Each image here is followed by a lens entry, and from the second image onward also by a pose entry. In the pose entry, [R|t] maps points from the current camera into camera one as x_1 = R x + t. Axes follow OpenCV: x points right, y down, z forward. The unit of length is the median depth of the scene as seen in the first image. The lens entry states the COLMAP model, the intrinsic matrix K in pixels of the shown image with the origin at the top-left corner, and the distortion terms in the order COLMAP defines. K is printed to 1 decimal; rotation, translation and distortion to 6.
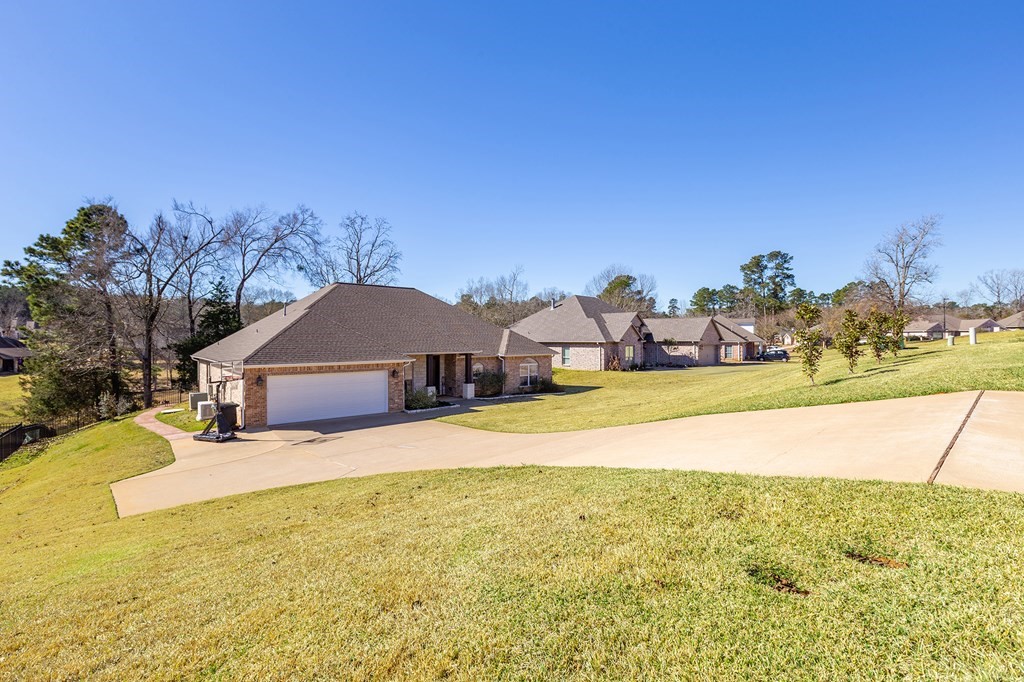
lens RADIAL K [[459.0, 0, 508.0], [0, 459.0, 338.2], [0, 0, 1]] dist [0.001532, 0.001141]
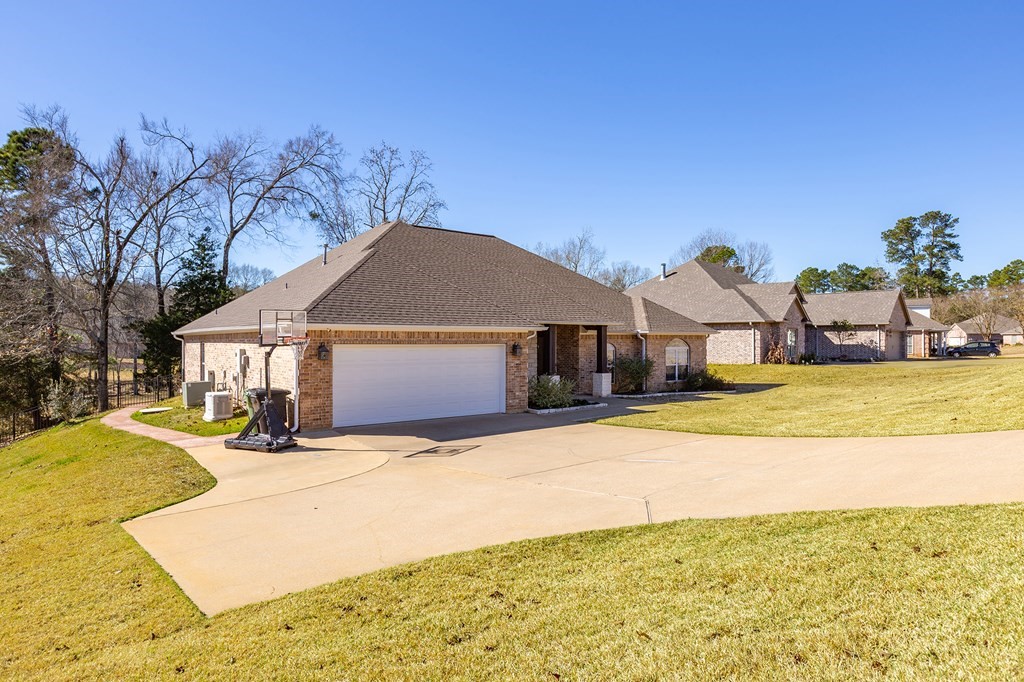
lens RADIAL K [[596.1, 0, 511.3], [0, 596.1, 332.8], [0, 0, 1]] dist [-0.001071, 0.000885]
pose [[0.999335, 0.002718, -0.036368, -0.124819], [-0.003080, 0.999946, -0.009897, 0.034916], [0.036339, 0.010002, 0.999289, 0.111545]]
